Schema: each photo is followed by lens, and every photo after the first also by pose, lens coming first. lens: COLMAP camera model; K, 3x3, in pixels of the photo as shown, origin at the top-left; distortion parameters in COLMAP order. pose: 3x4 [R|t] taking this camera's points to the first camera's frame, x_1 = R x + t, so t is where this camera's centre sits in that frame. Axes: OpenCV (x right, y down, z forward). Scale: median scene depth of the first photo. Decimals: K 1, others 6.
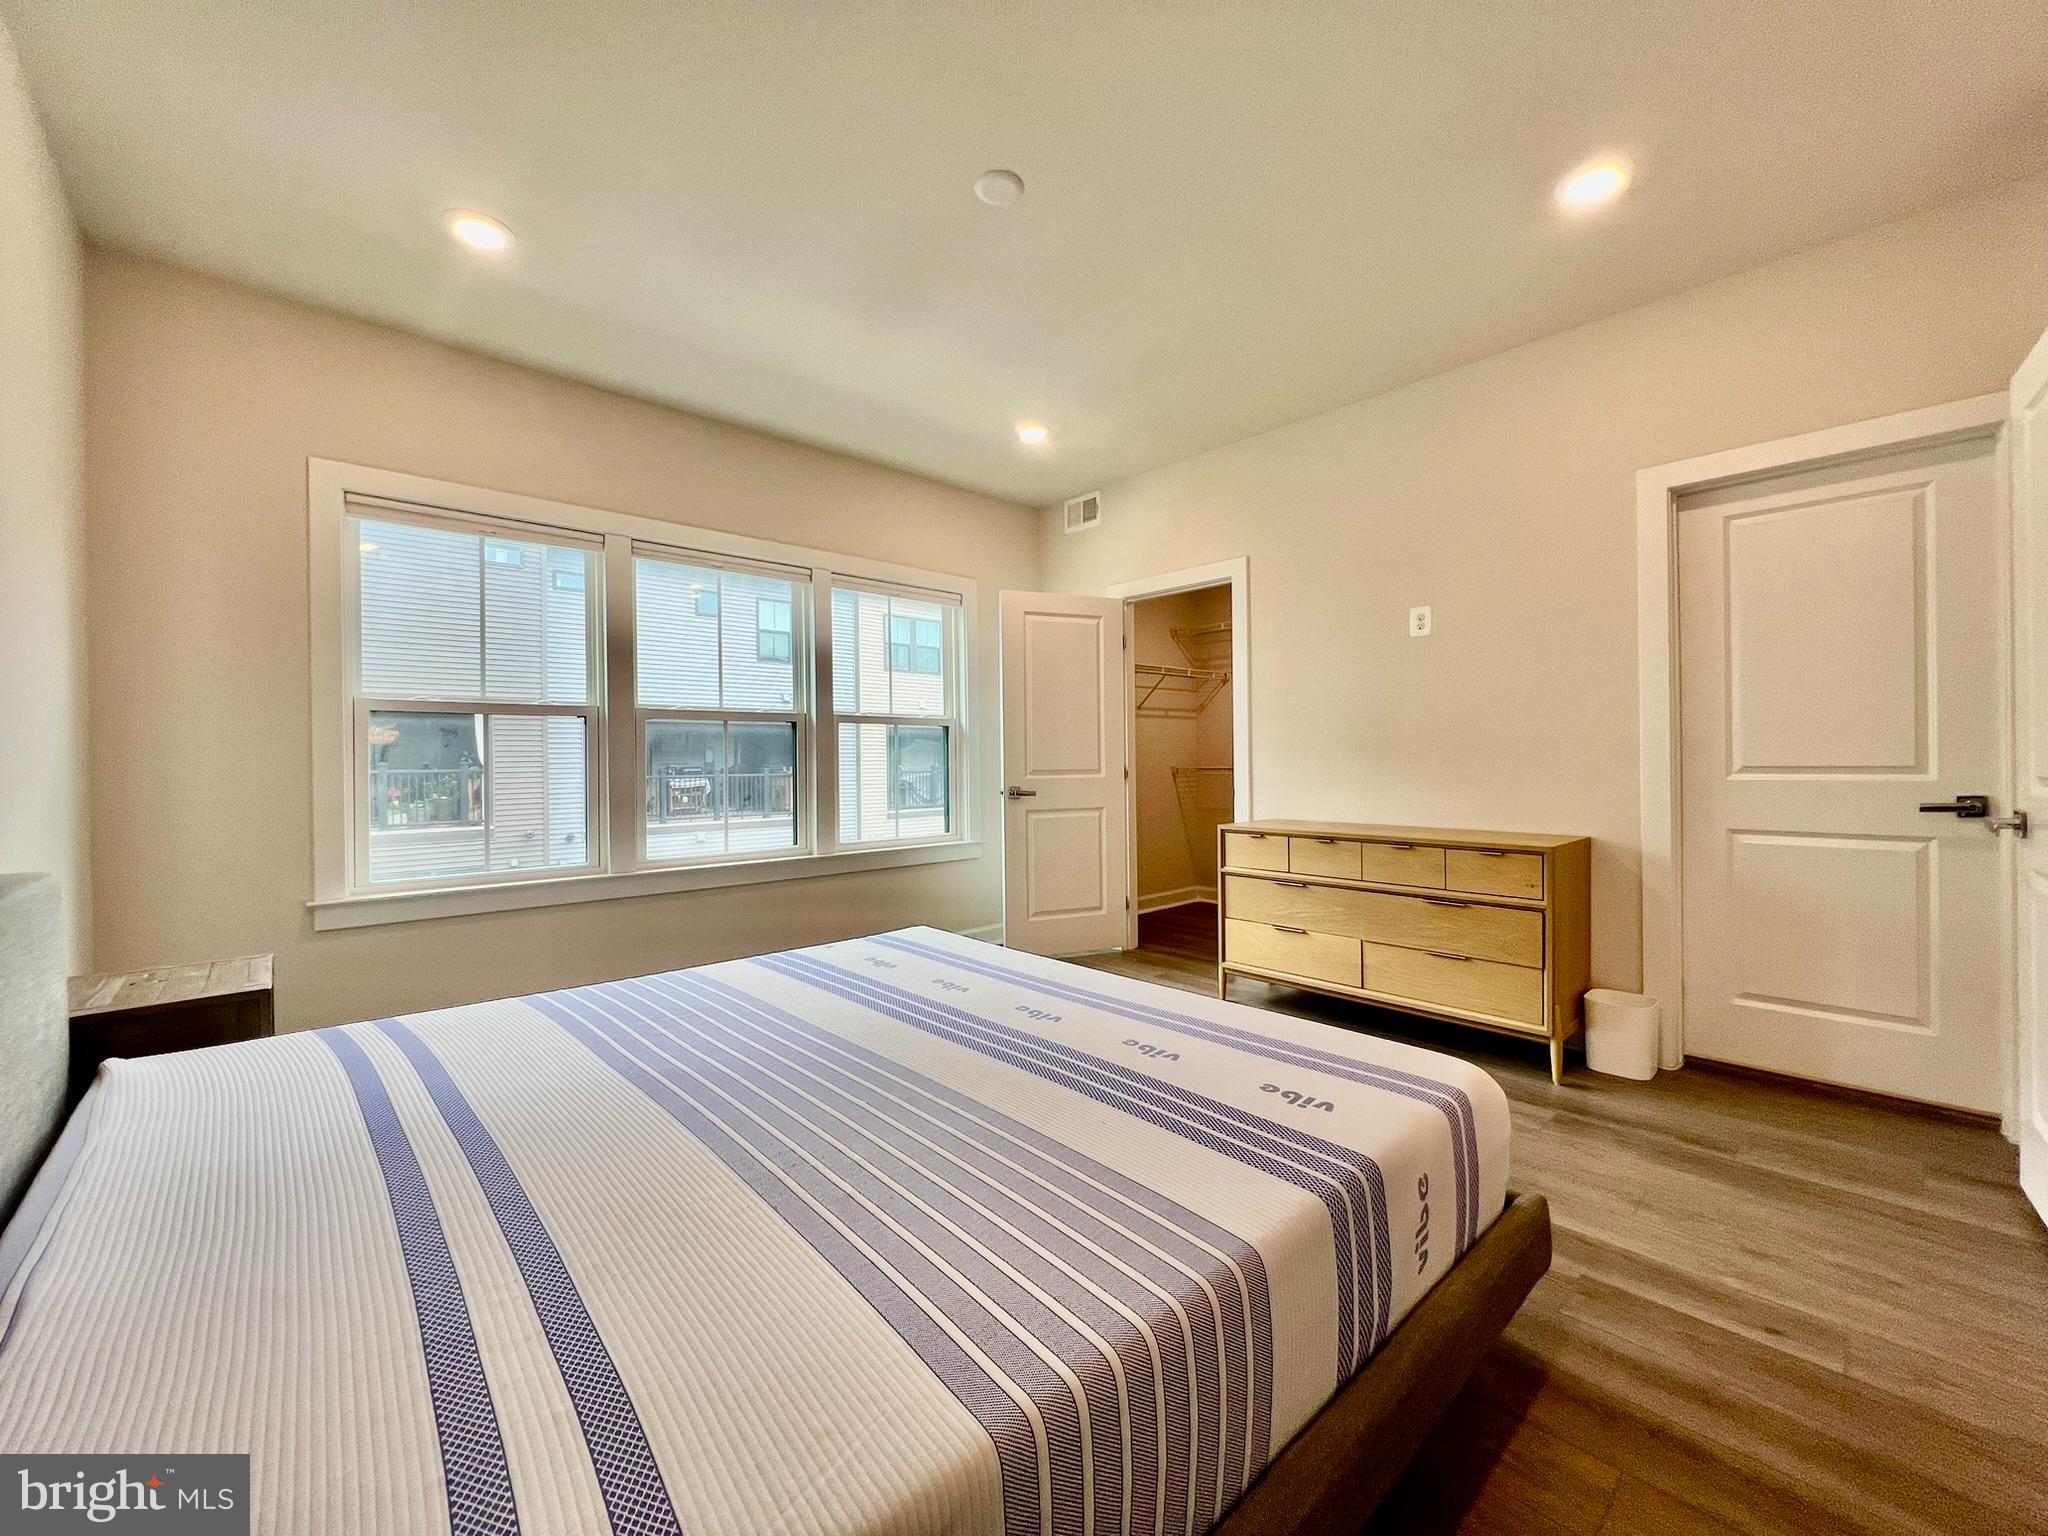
lens RADIAL K [[822.2, 0, 1020.6], [0, 822.2, 759.4], [0, 0, 1]] dist [-0.001724, 0.000097]
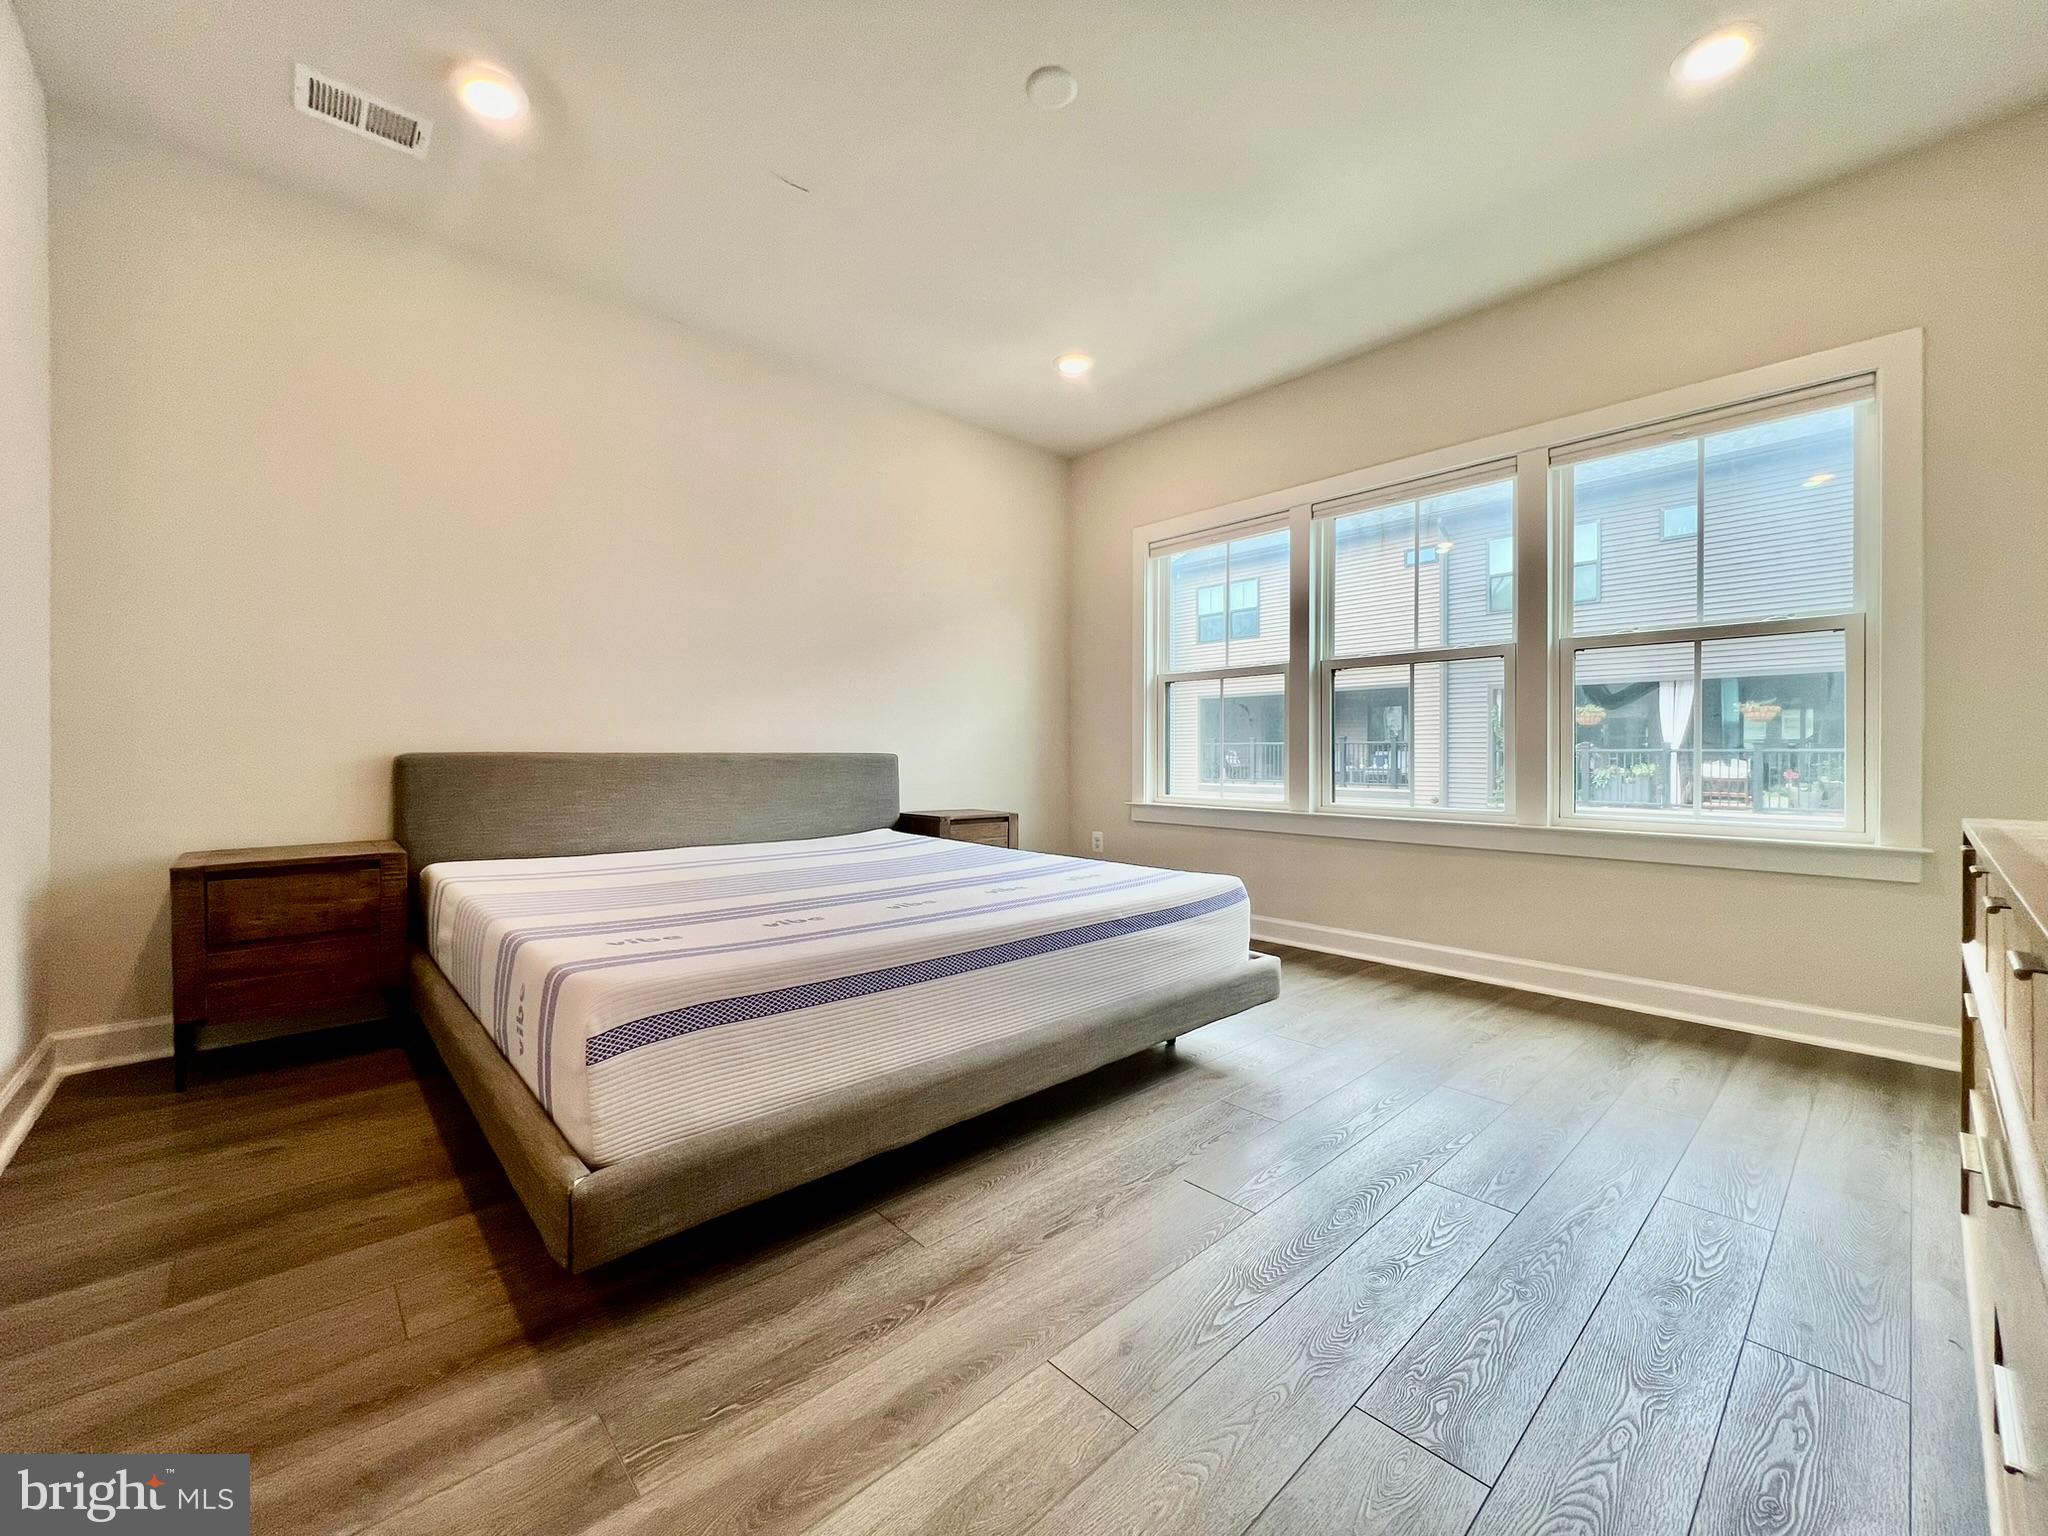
lens RADIAL K [[822.2, 0, 1020.6], [0, 822.2, 759.4], [0, 0, 1]] dist [-0.001724, 0.000097]
pose [[-0.007368, 0.012636, -0.999893, 0.766507], [-0.000889, 0.999920, 0.012643, 0.066573], [0.999972, 0.000982, -0.007356, 0.782087]]
